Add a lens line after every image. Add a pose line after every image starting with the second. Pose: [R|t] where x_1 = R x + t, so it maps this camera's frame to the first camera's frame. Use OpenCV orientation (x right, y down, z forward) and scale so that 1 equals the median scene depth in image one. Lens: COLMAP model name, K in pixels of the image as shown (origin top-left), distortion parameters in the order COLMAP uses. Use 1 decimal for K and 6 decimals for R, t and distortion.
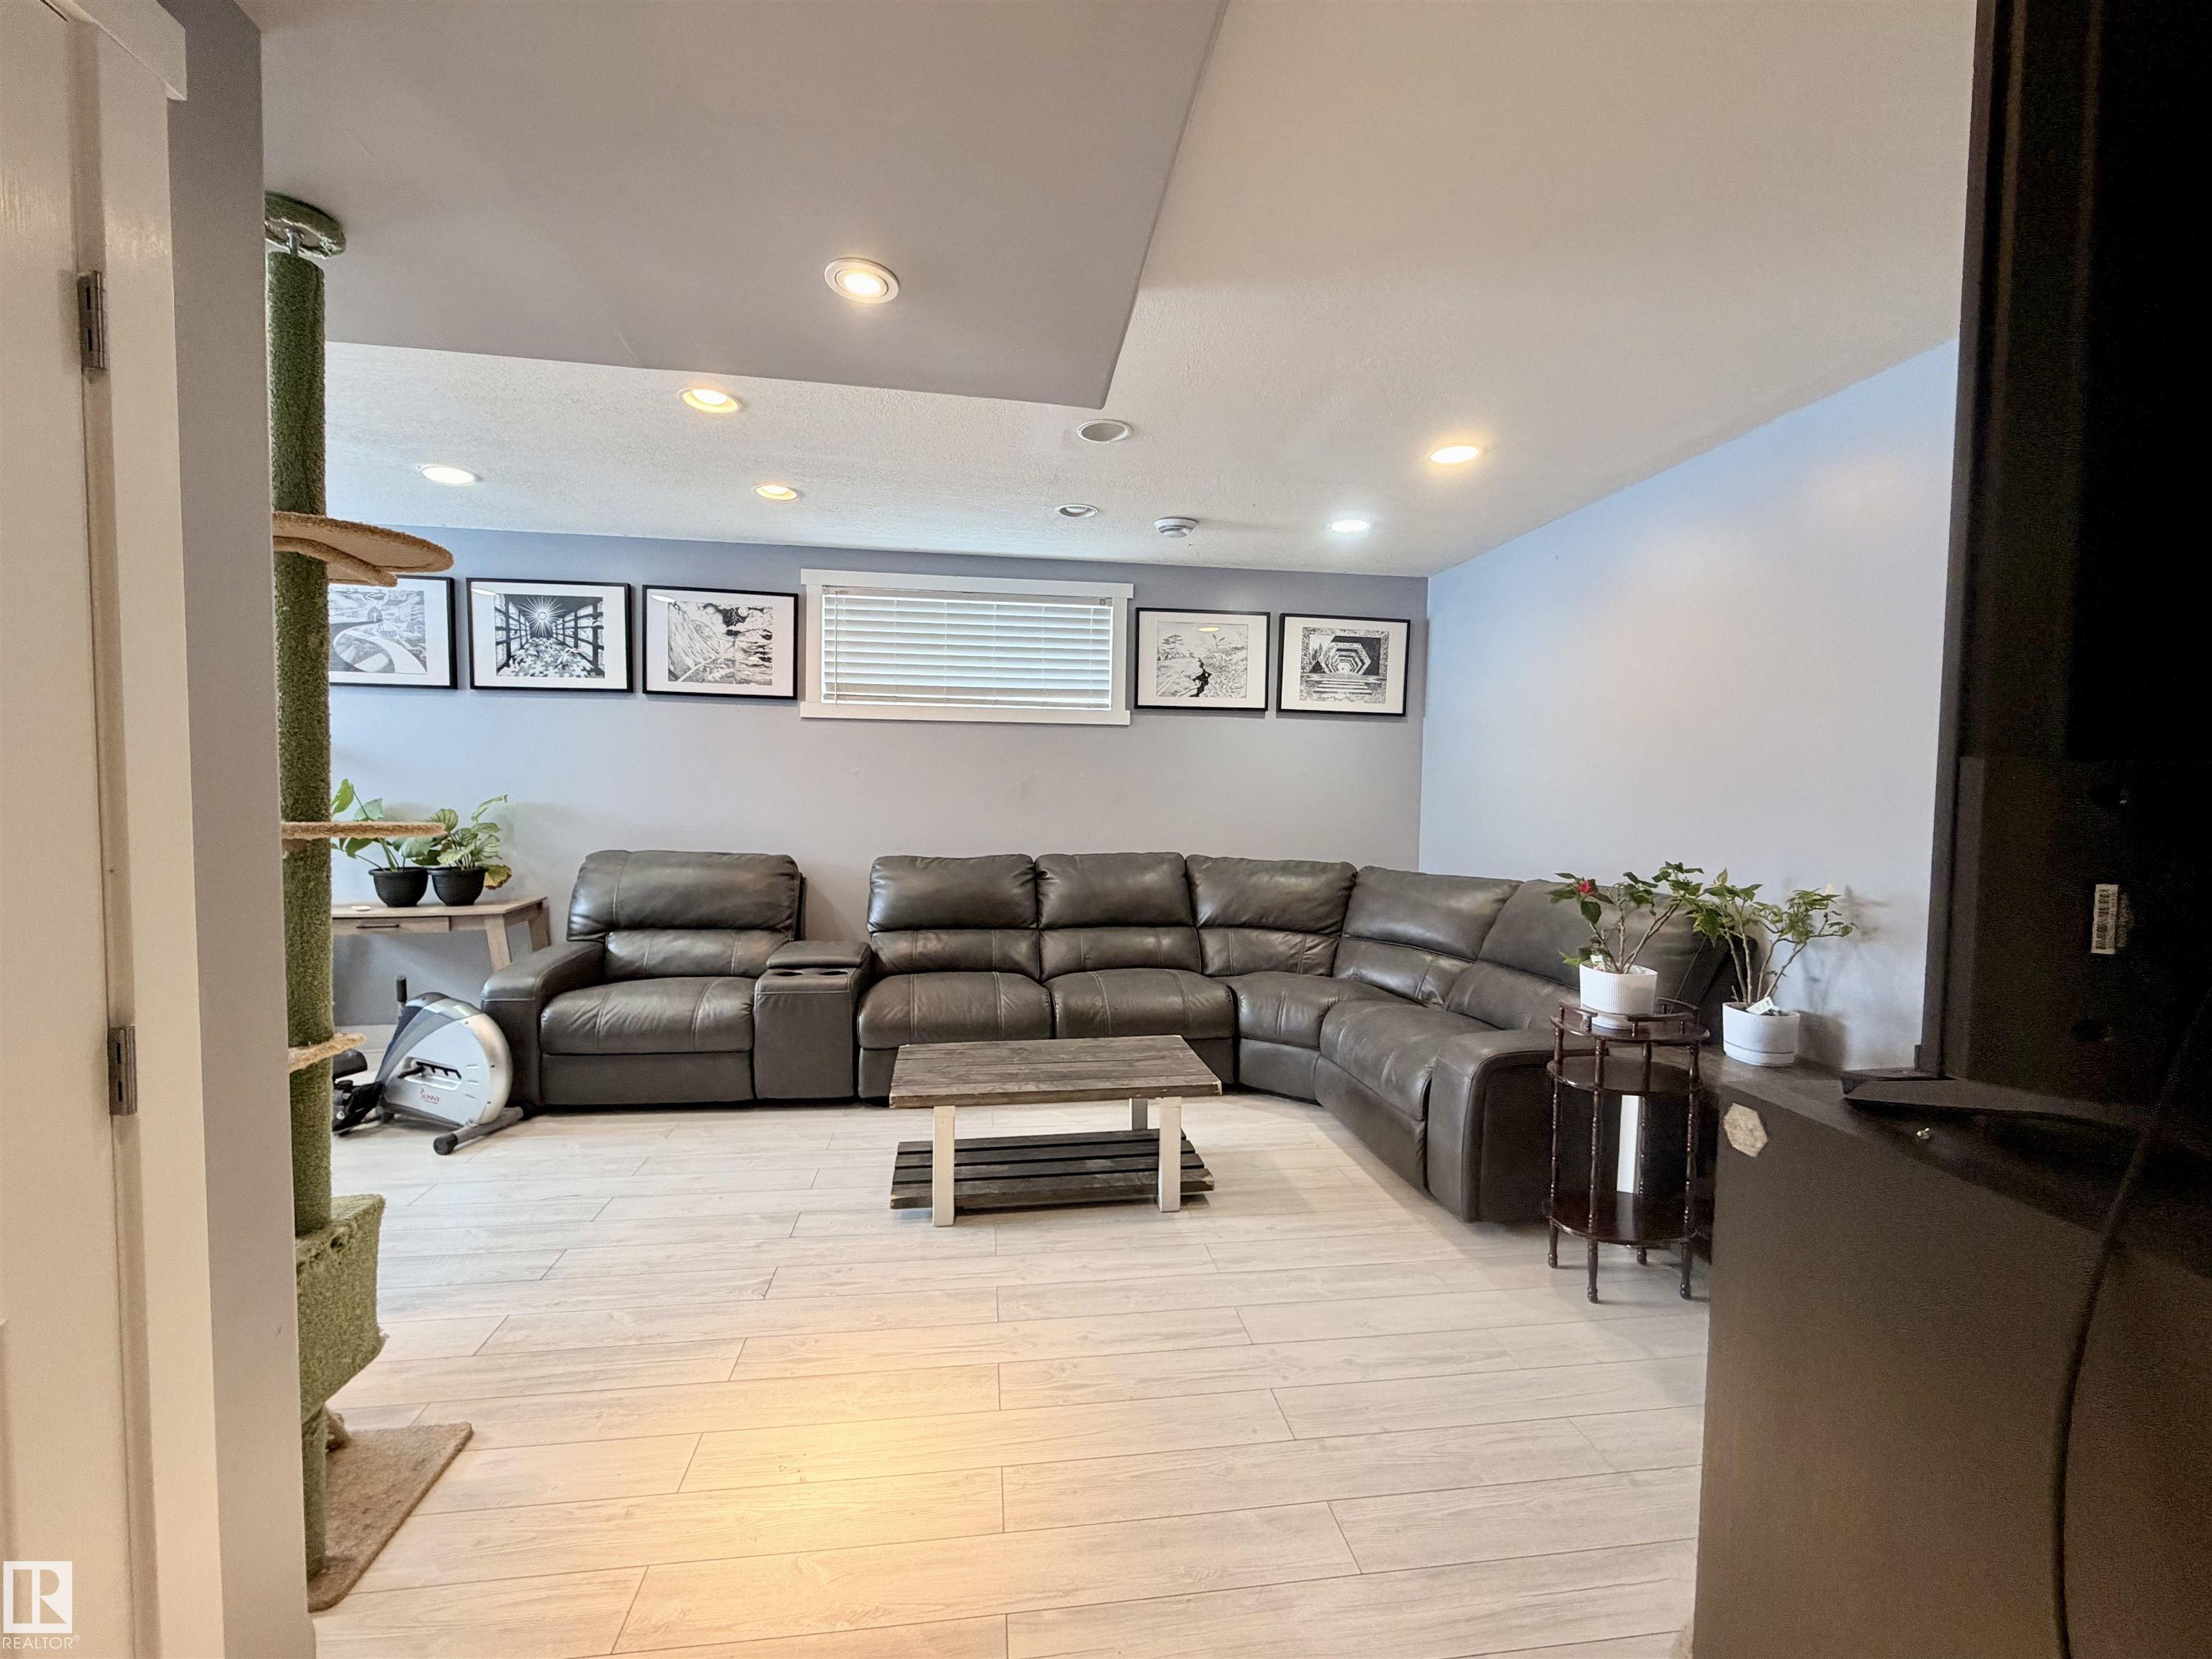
lens RADIAL K [[880.9, 0, 1097.6], [0, 880.9, 826.8], [0, 0, 1]] dist [0.001107, -0.000569]
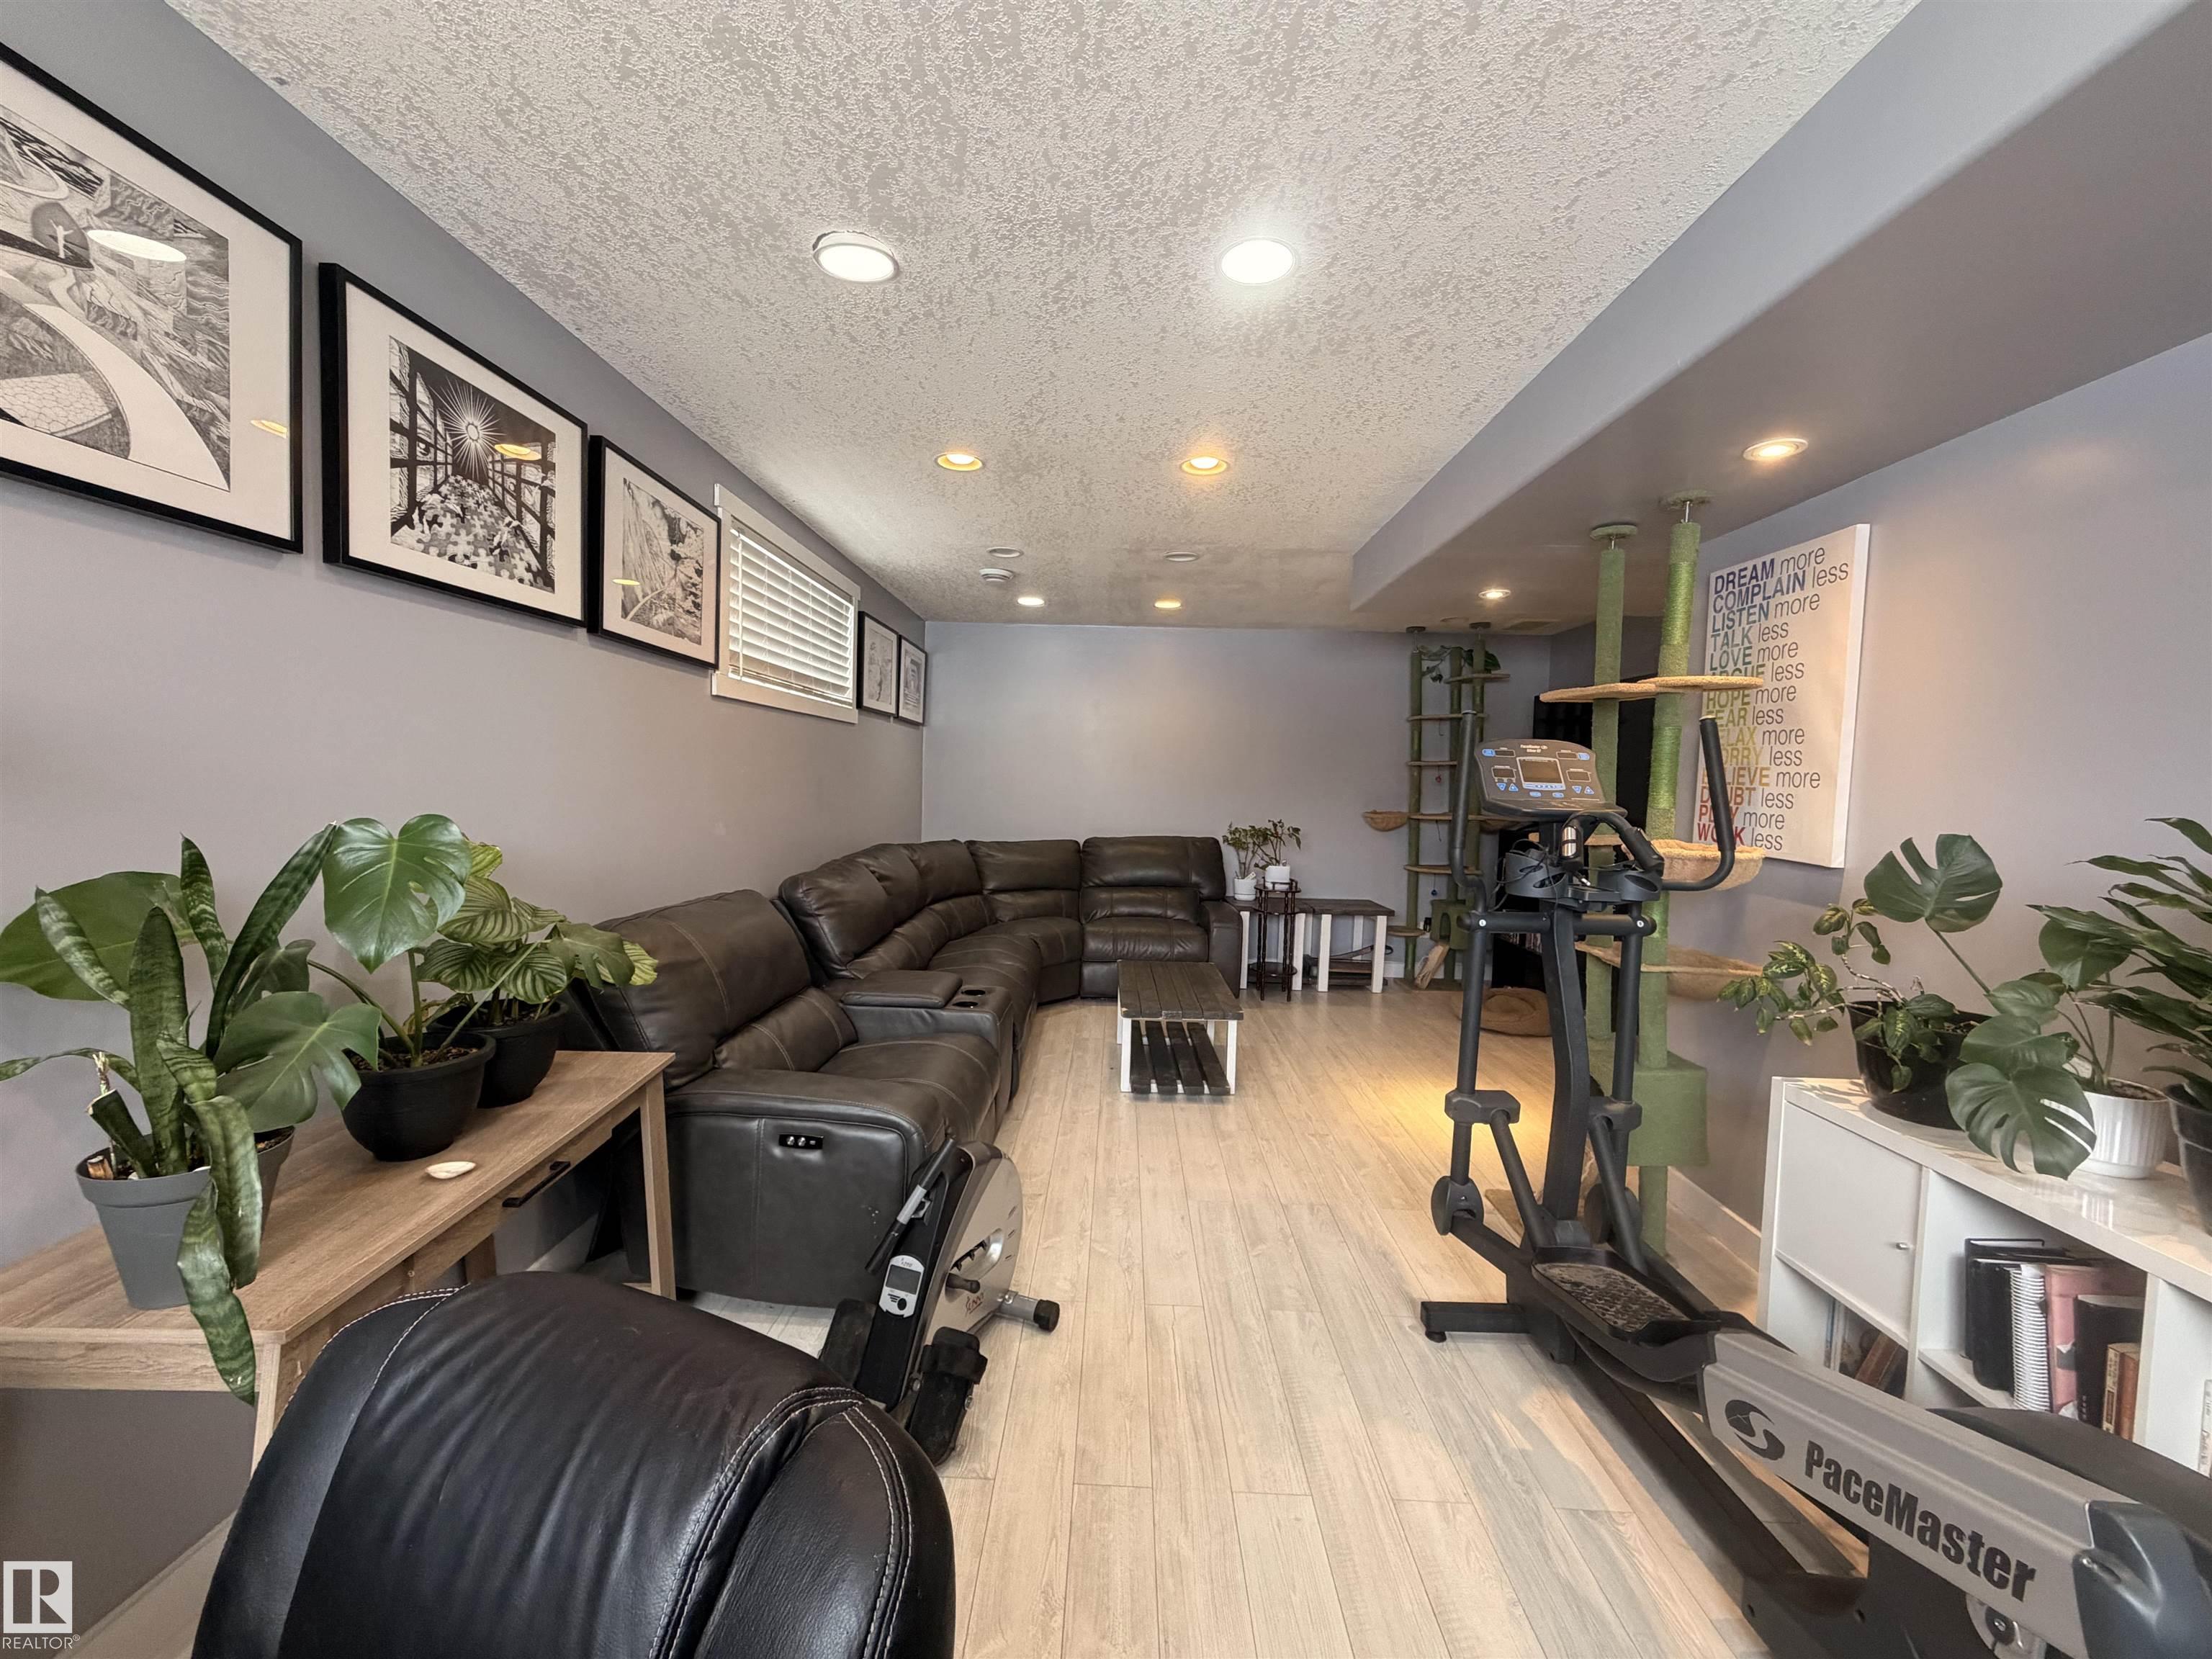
lens RADIAL K [[880.9, 0, 1097.6], [0, 880.9, 826.8], [0, 0, 1]] dist [0.001107, -0.000569]
pose [[0.163237, -0.063703, 0.984528, -1.038054], [0.021846, 0.997902, 0.060946, -0.058157], [-0.986345, 0.011559, 0.164286, 0.614210]]
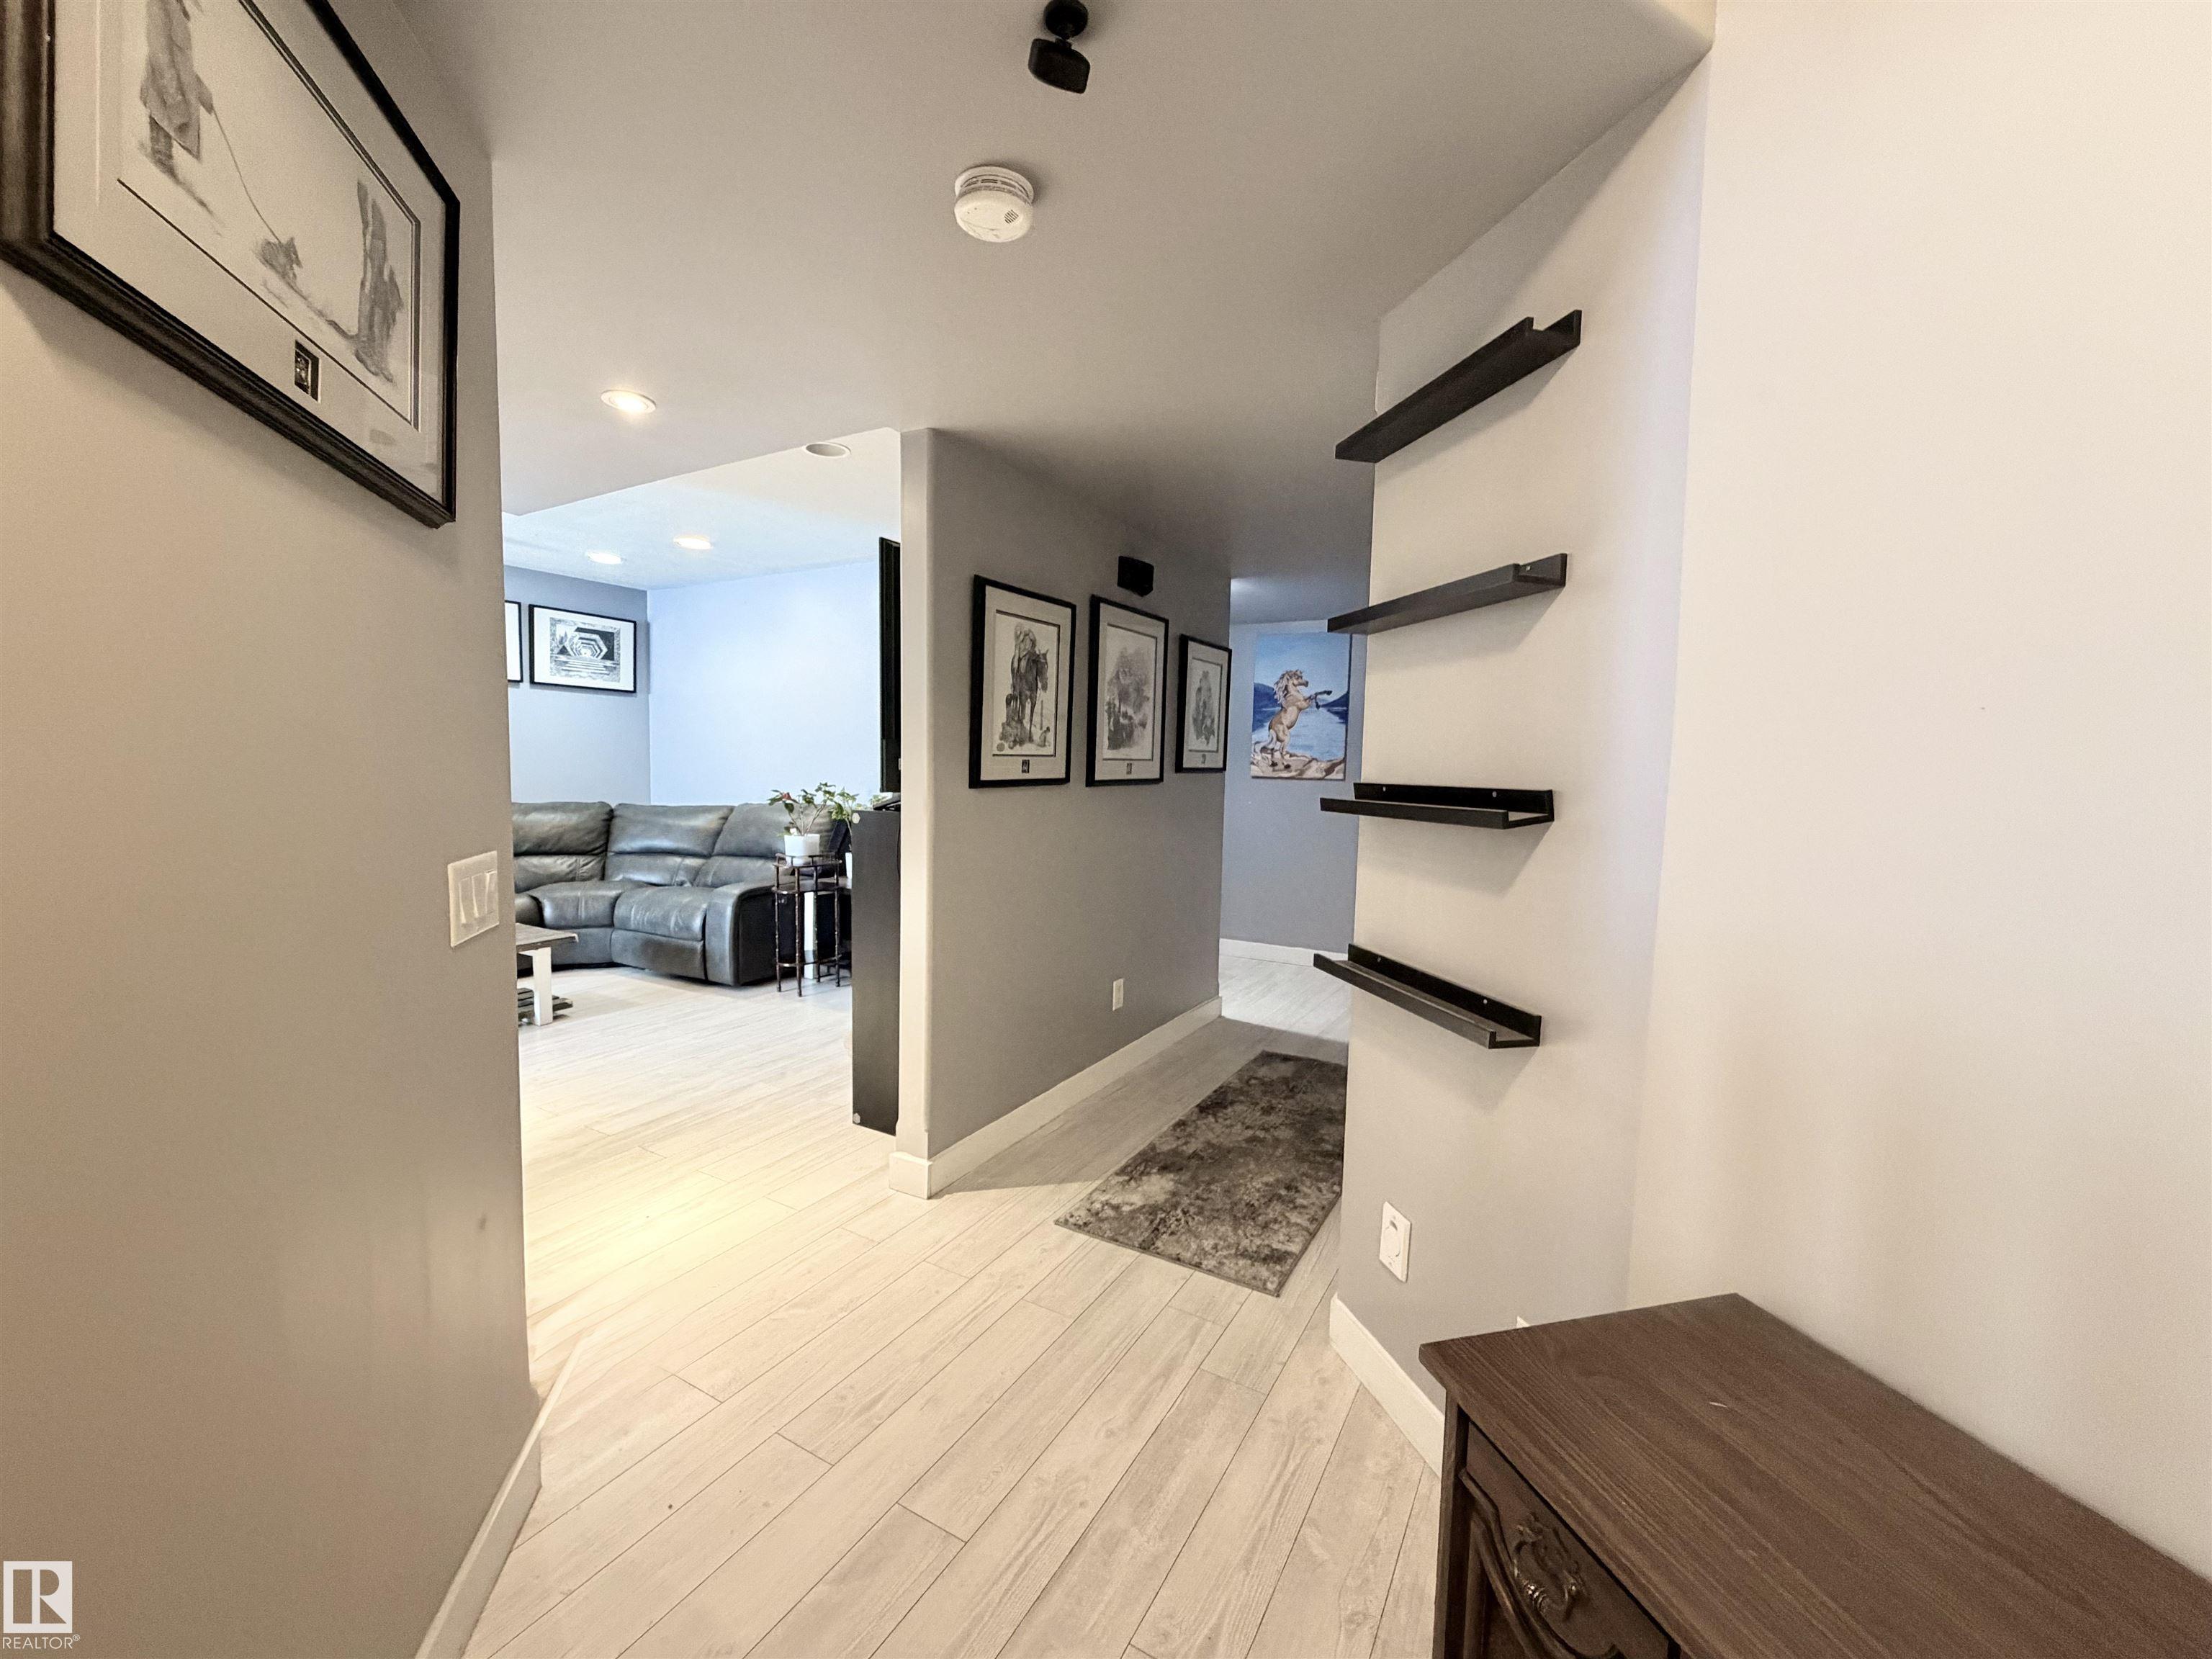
lens RADIAL K [[880.9, 0, 1097.6], [0, 880.9, 826.8], [0, 0, 1]] dist [0.001107, -0.000569]
pose [[0.615384, -0.064461, 0.785587, -0.315795], [0.029625, 0.997838, 0.058671, 0.022638], [-0.787670, -0.012832, 0.615963, -0.425215]]
